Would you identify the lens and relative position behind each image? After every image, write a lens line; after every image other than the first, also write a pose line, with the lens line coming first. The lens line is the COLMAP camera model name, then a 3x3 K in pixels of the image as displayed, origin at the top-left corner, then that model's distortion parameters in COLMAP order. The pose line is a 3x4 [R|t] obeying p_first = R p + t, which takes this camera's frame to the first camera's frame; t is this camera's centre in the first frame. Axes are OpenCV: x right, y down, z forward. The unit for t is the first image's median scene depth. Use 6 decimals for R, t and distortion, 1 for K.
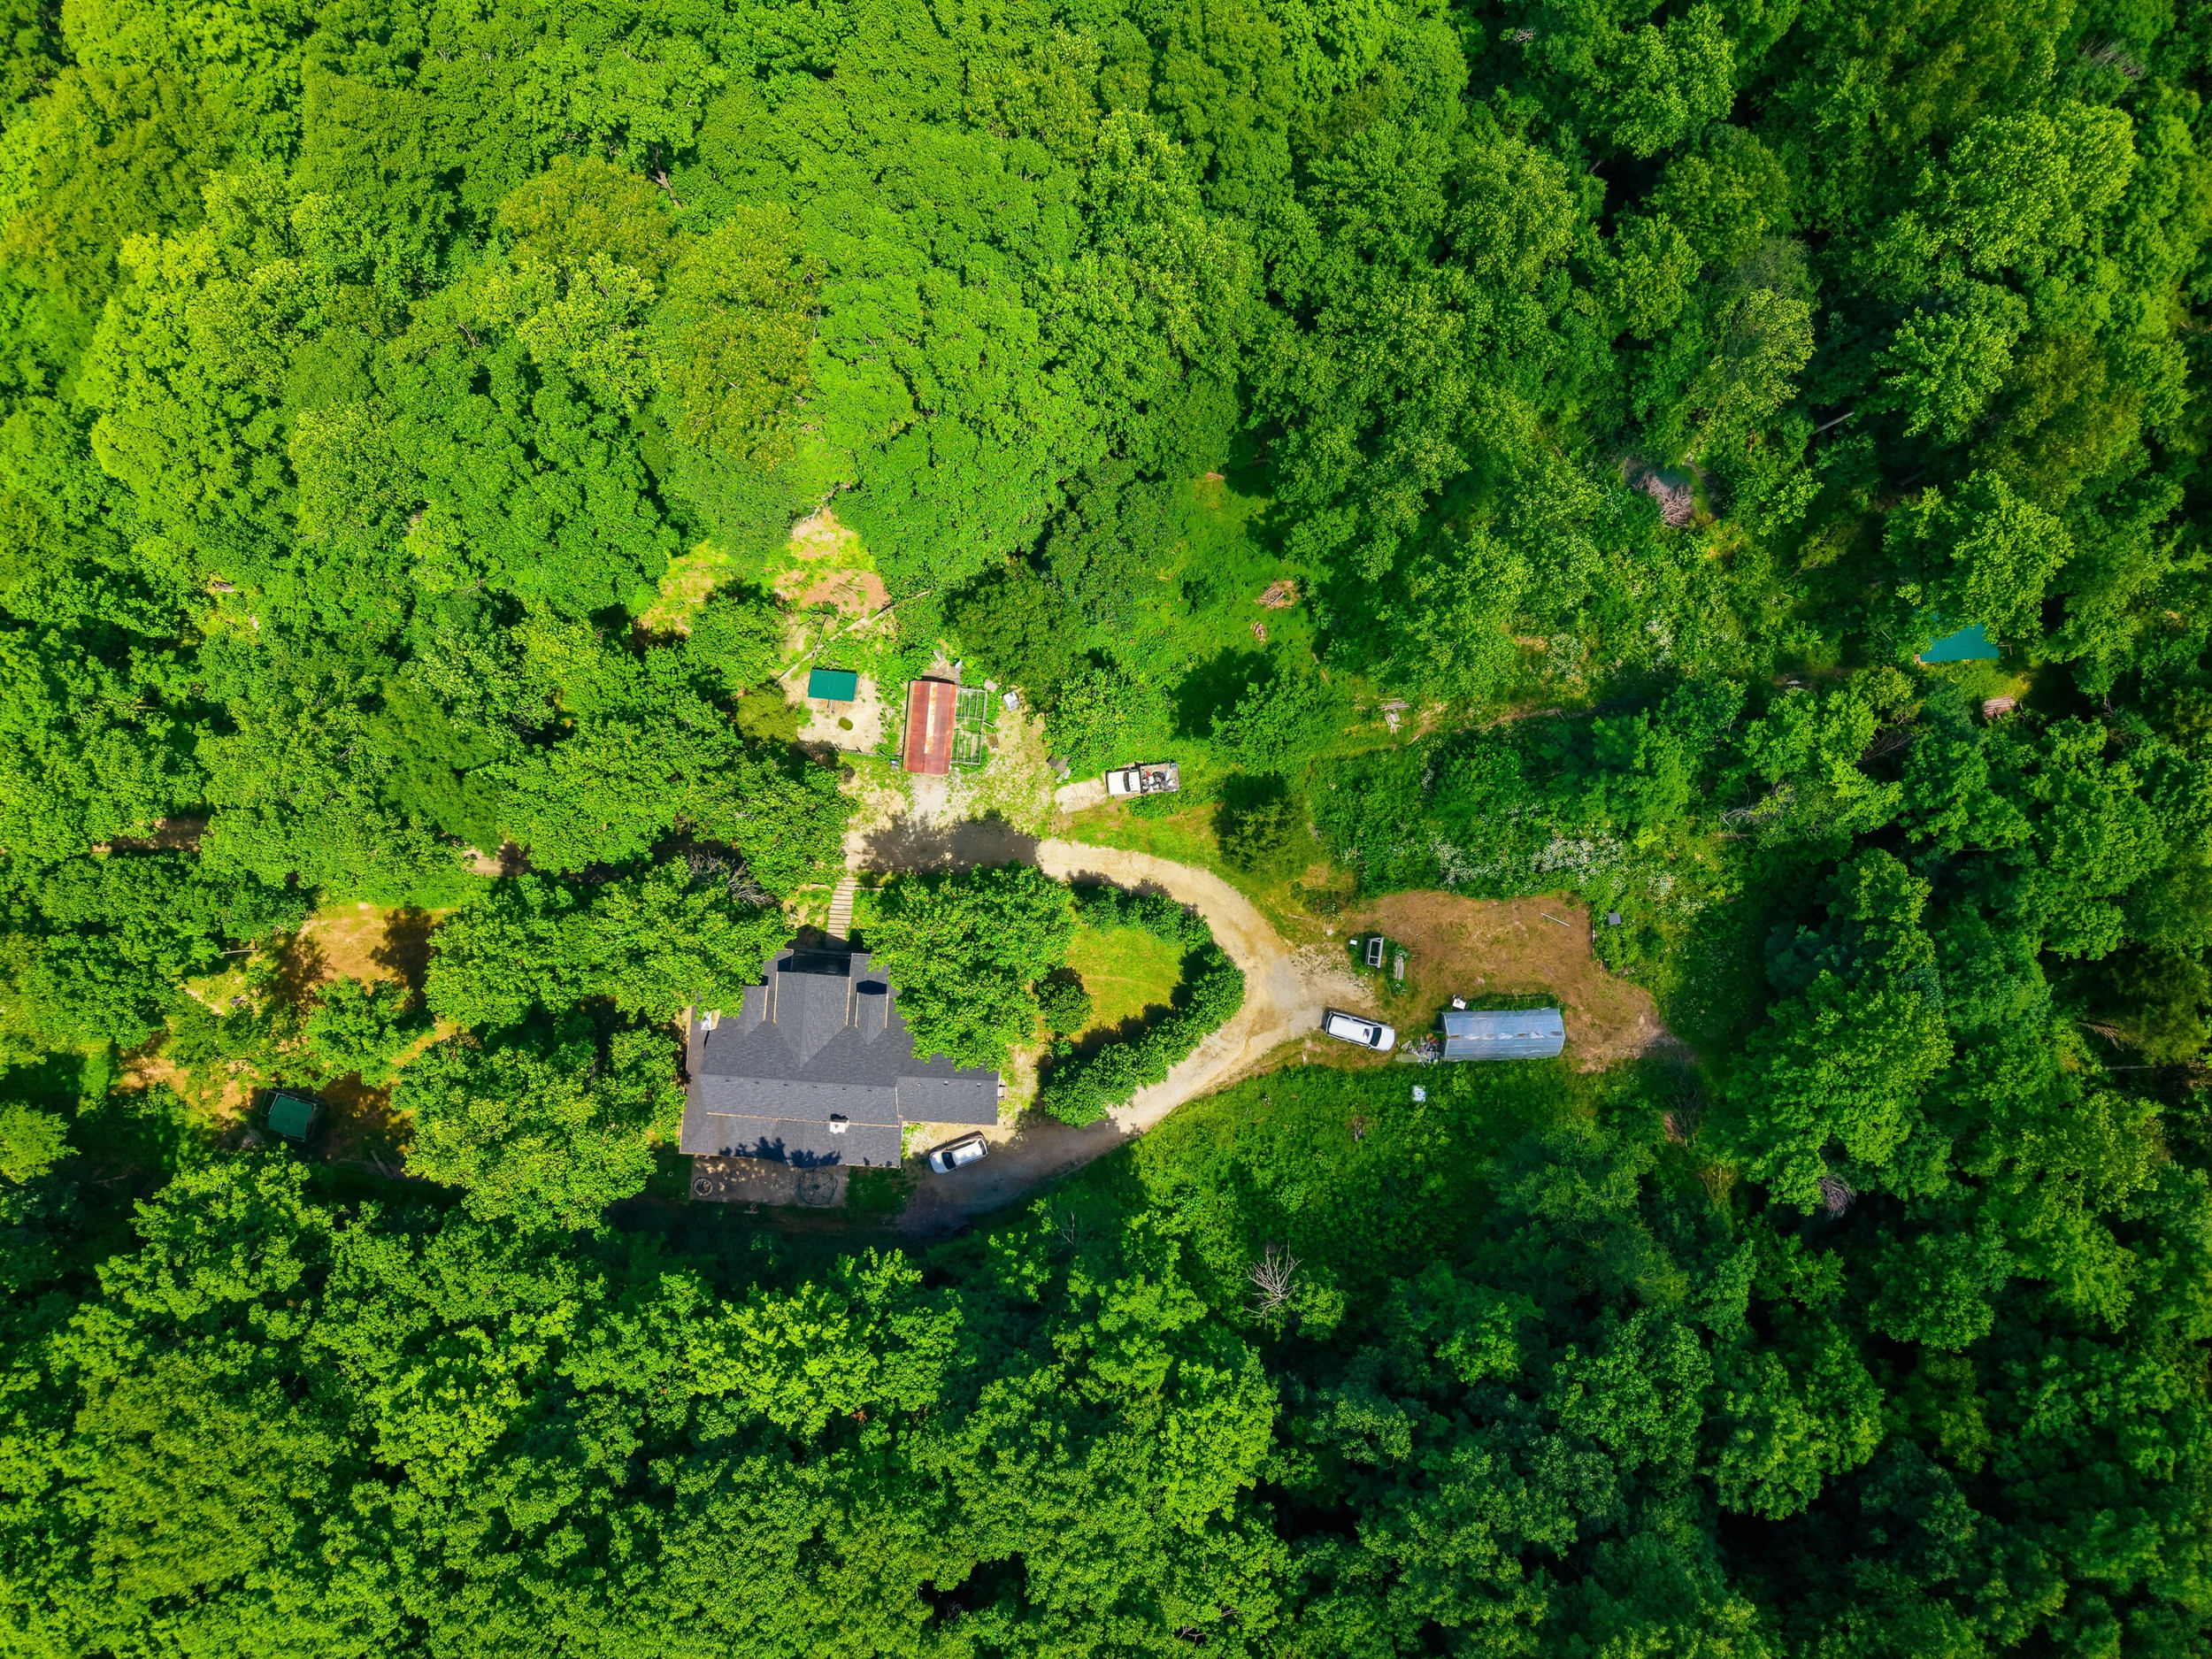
lens RADIAL K [[1544.6, 0, 1110.3], [0, 1544.6, 831.2], [0, 0, 1]] dist [0.006375, -0.013012]
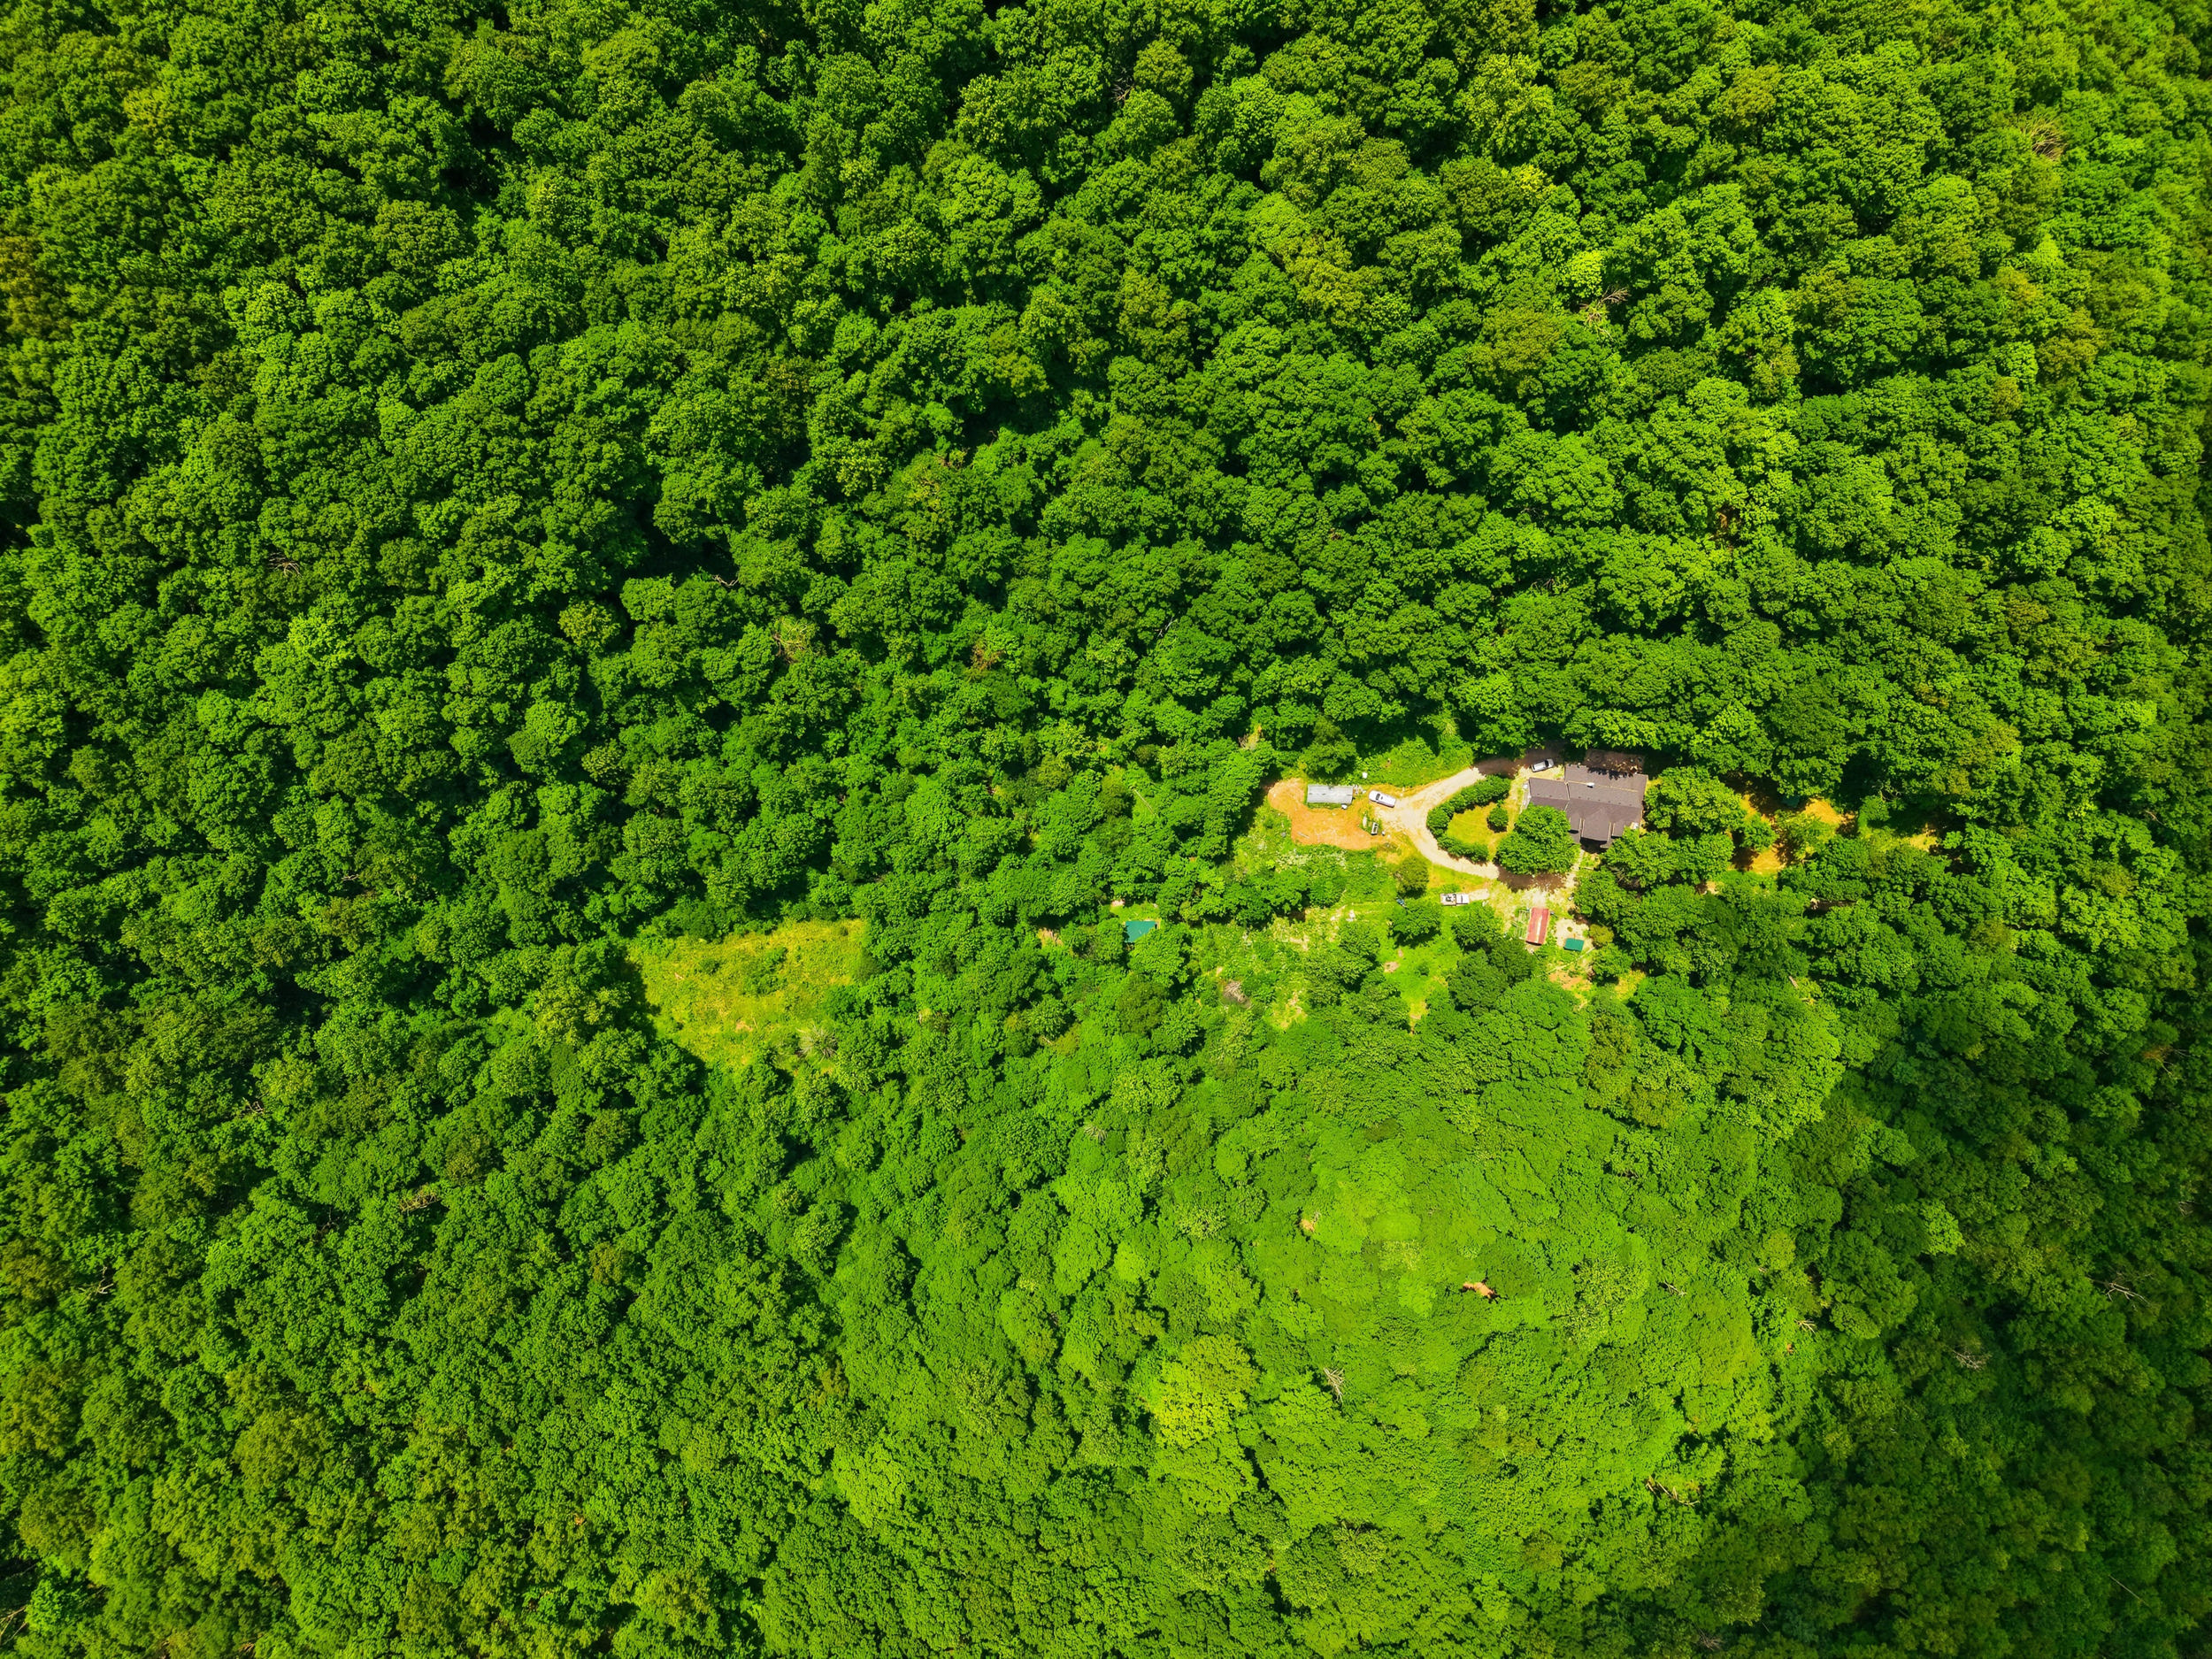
lens RADIAL K [[1544.6, 0, 1102.1], [0, 1544.6, 834.8], [0, 0, 1]] dist [0.006375, -0.013012]
pose [[-0.997301, -0.071609, 0.016232, 0.606926], [0.071381, -0.997348, -0.014188, 0.073668], [0.017205, -0.012991, 0.999768, -1.679313]]
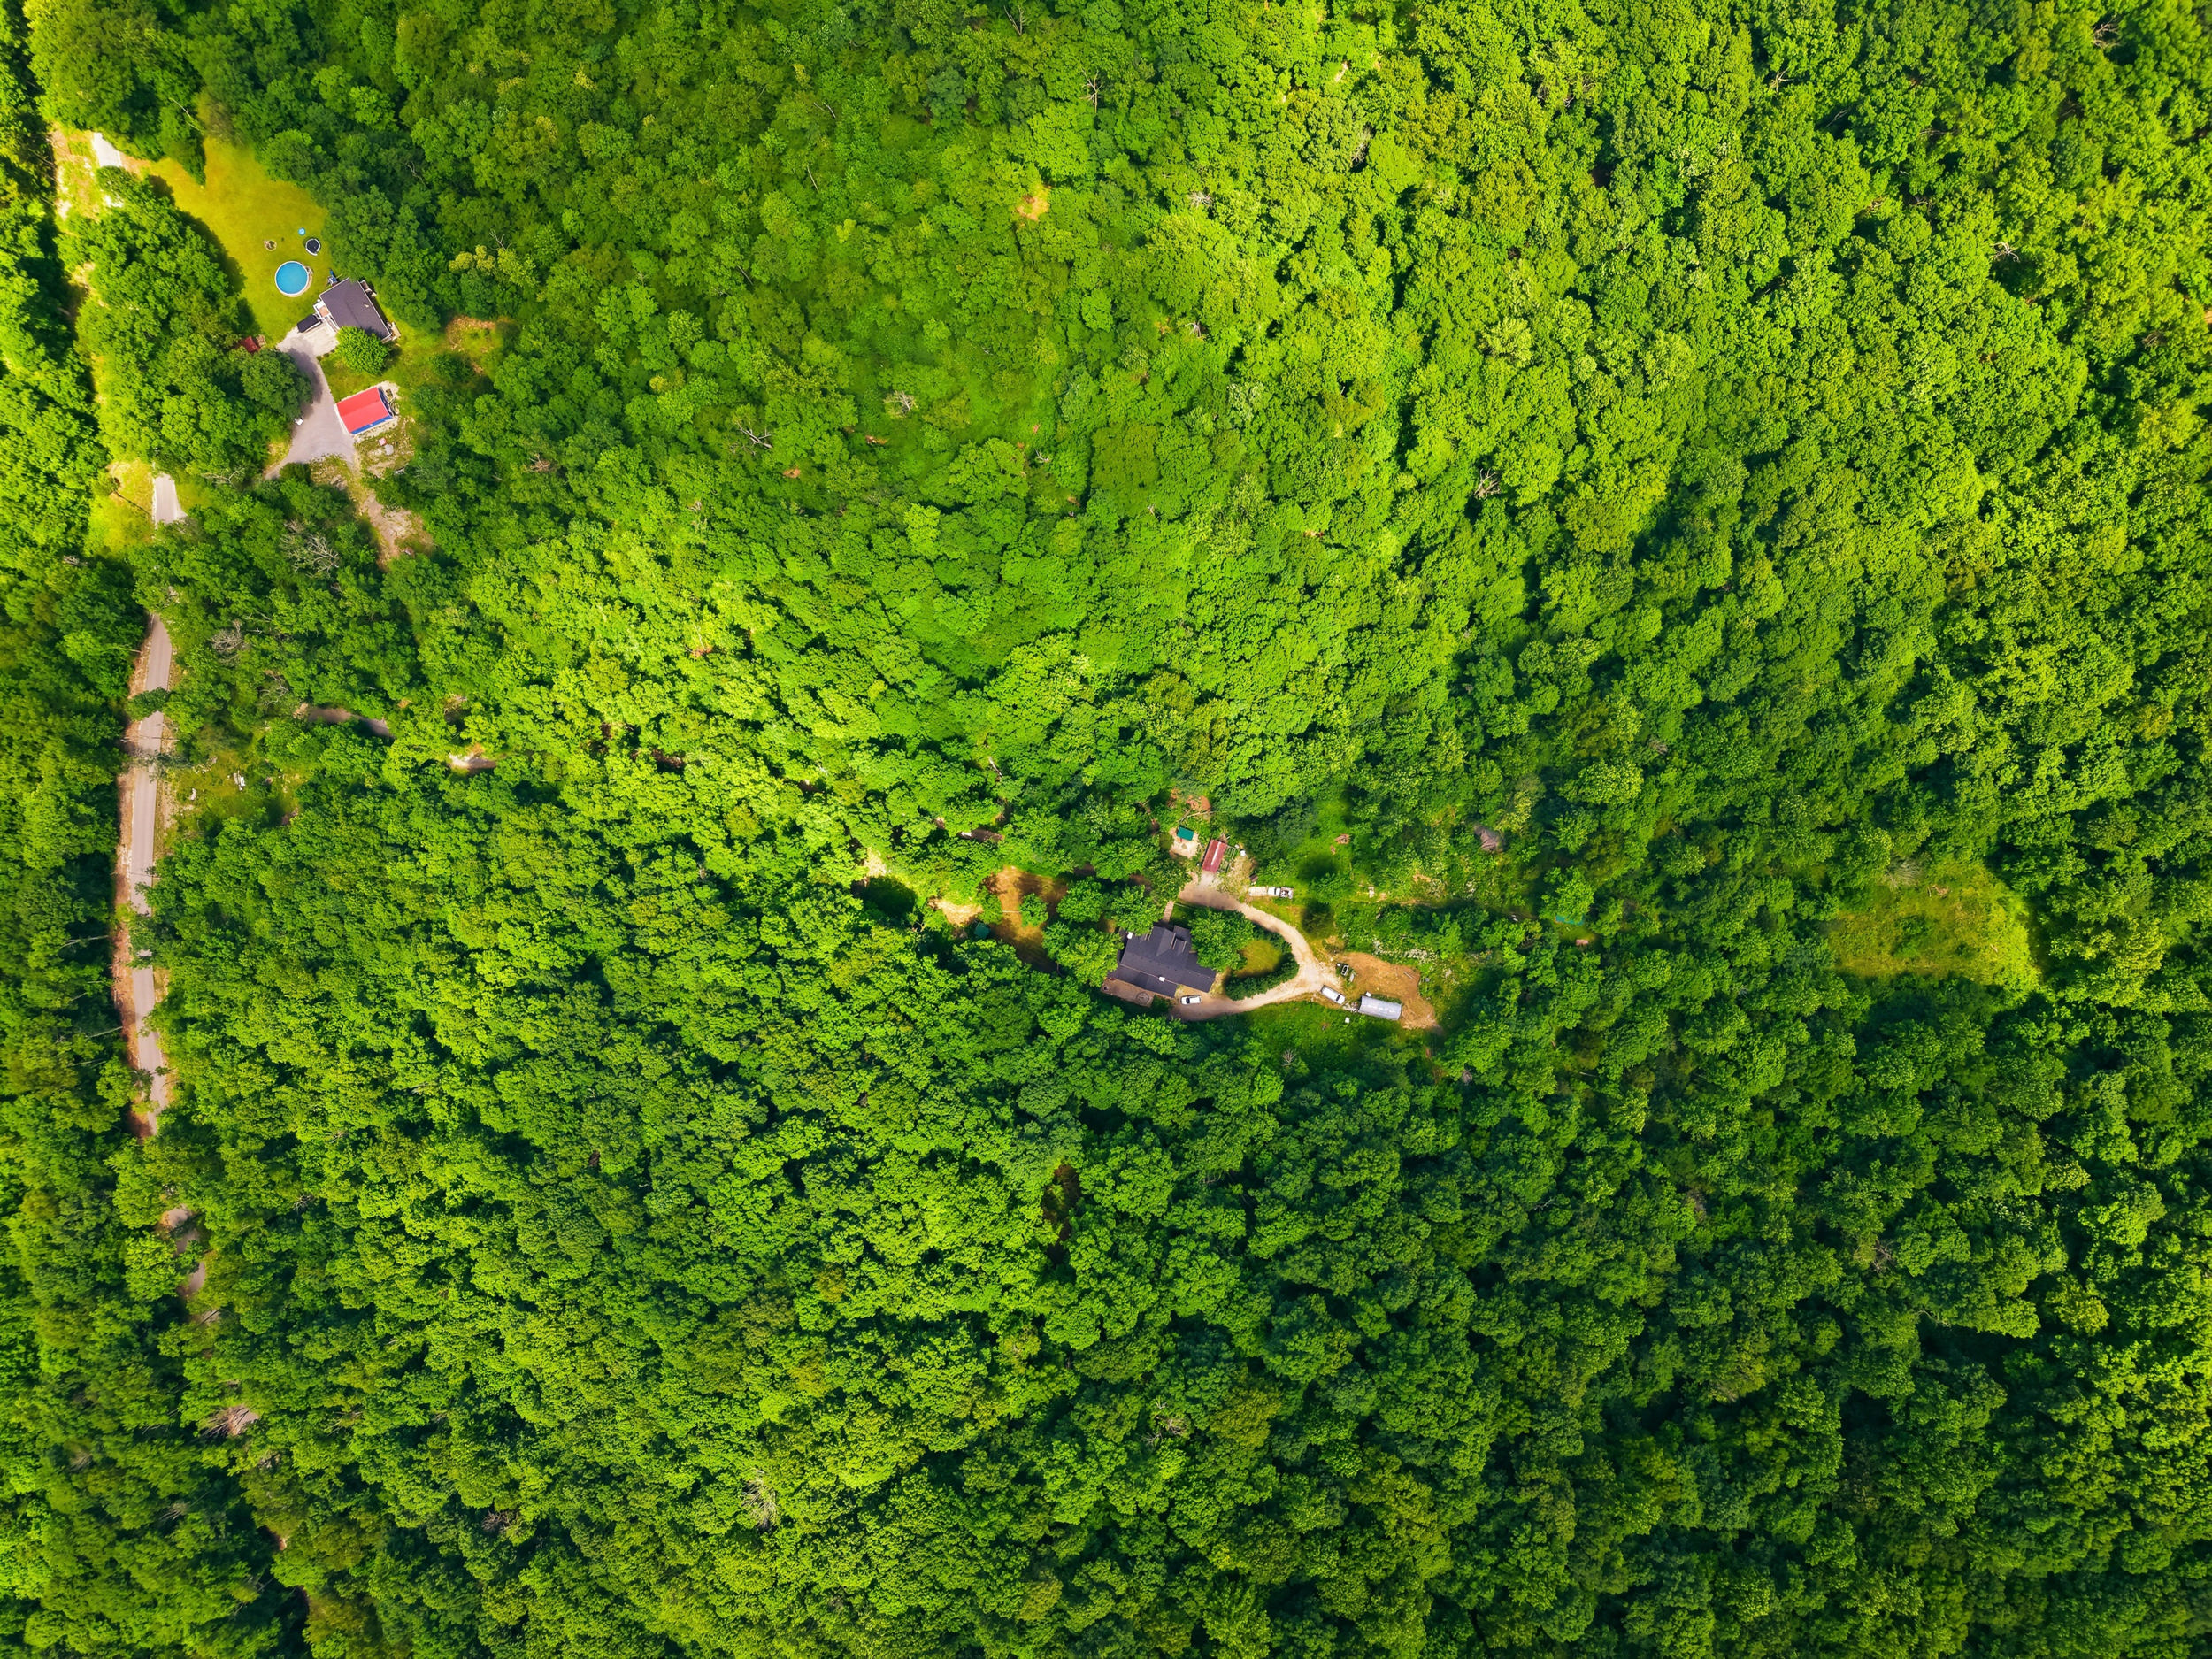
lens RADIAL K [[1544.6, 0, 1095.2], [0, 1544.6, 833.4], [0, 0, 1]] dist [0.006375, -0.013012]
pose [[0.968320, 0.249179, -0.016317, -0.305511], [-0.249210, 0.968450, 0.000128, -0.055709], [0.015834, 0.003943, 0.999867, -1.946182]]
